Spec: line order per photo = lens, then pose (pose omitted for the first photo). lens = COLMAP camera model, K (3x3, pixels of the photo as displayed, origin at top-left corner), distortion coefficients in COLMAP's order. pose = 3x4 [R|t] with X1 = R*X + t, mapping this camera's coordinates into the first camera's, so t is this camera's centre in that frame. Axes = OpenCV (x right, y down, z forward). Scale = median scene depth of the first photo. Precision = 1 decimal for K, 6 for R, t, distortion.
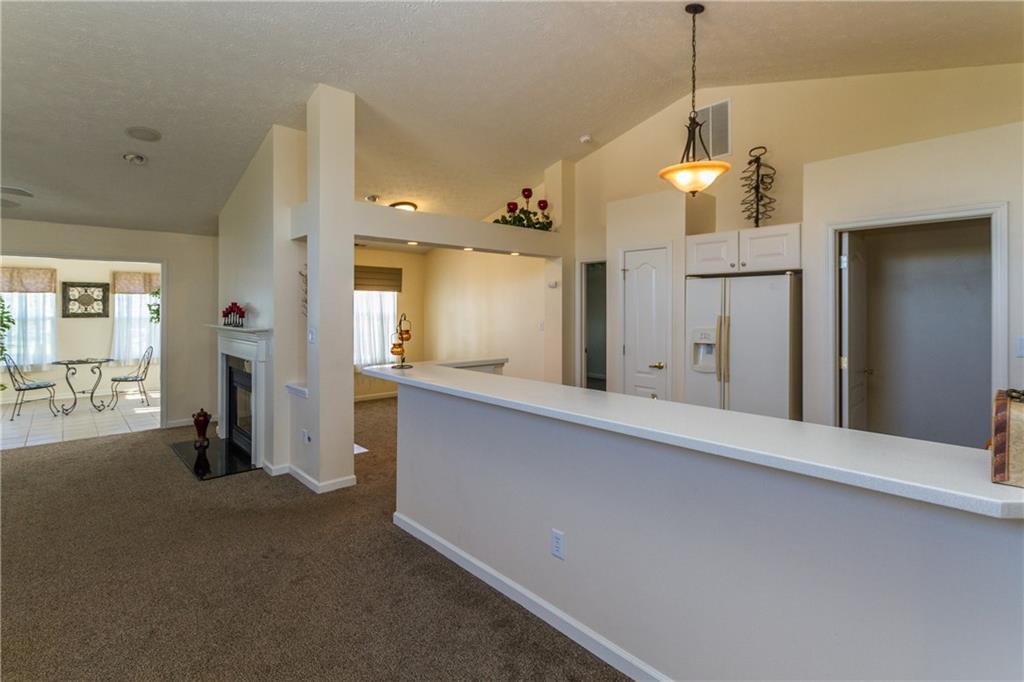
lens RADIAL K [[479.6, 0, 509.6], [0, 479.6, 308.3], [0, 0, 1]] dist [-0.001331, -0.000736]
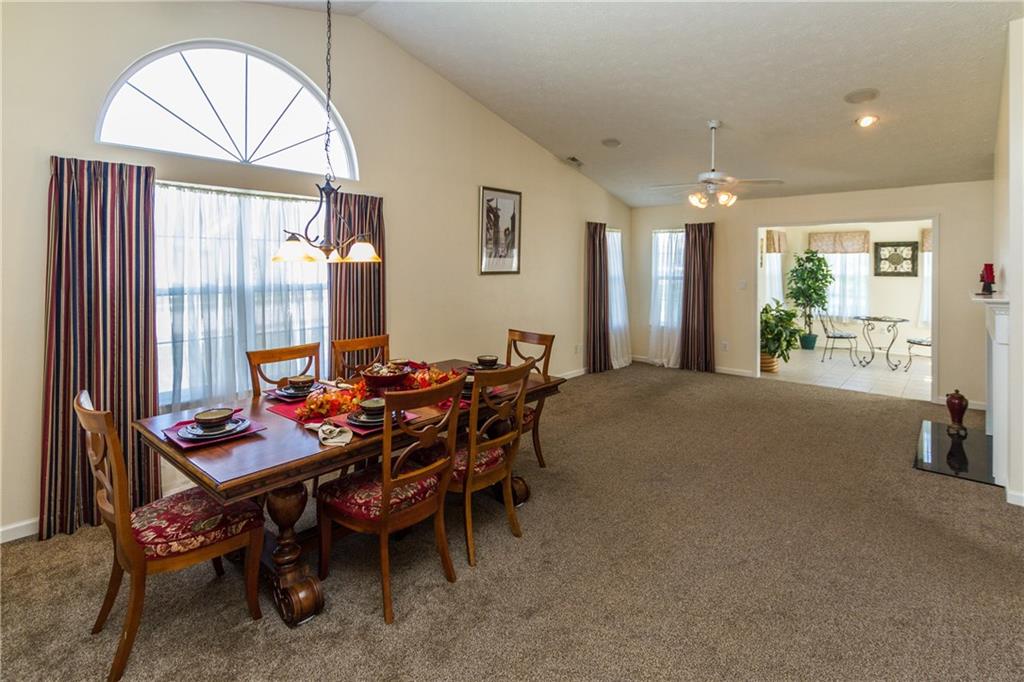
lens RADIAL K [[497.1, 0, 508.3], [0, 497.1, 267.9], [0, 0, 1]] dist [-0.001564, -0.000149]
pose [[0.090370, 0.008026, -0.995876, 0.096807], [-0.001483, 0.999968, 0.007924, -0.006292], [0.995907, 0.000761, 0.090379, 0.090134]]
